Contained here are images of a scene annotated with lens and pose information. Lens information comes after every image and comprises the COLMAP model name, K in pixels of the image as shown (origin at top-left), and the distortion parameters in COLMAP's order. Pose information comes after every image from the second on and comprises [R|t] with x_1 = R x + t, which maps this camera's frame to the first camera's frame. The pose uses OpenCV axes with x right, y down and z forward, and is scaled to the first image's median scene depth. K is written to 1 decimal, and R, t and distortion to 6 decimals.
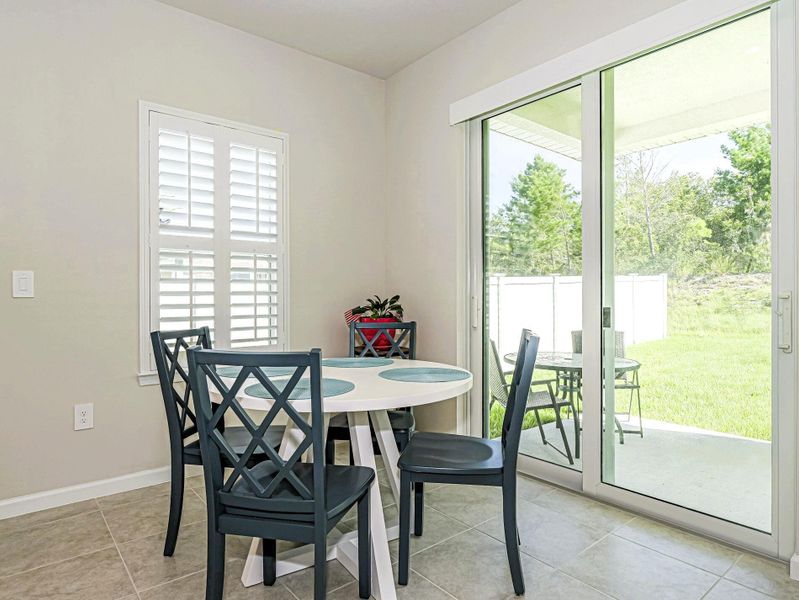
lens RADIAL K [[474.7, 0, 400.2], [0, 474.7, 300.4], [0, 0, 1]] dist [-0.006003, 0.000251]
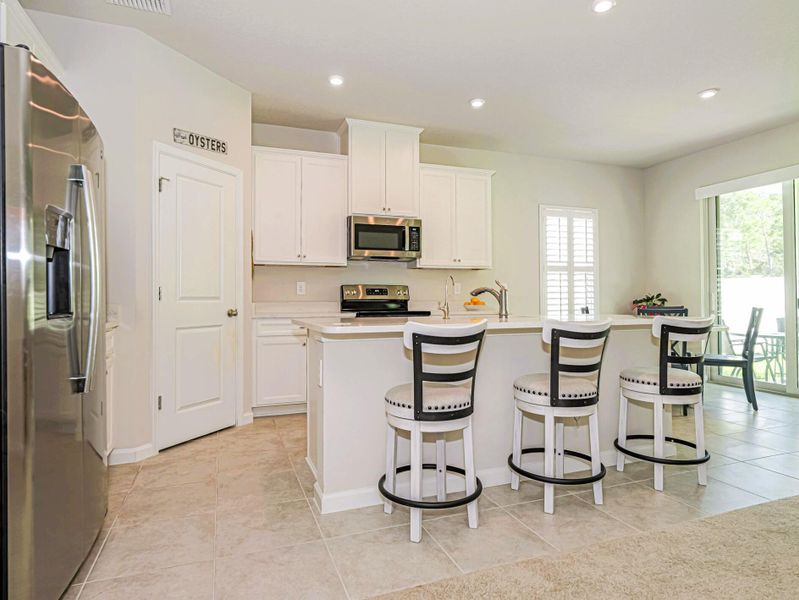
lens RADIAL K [[474.7, 0, 398.7], [0, 474.7, 296.9], [0, 0, 1]] dist [-0.006003, 0.000251]
pose [[0.949339, -0.004262, -0.314225, -0.378432], [0.000776, 0.999937, -0.011219, 0.023010], [0.314253, 0.010407, 0.949282, -0.992839]]
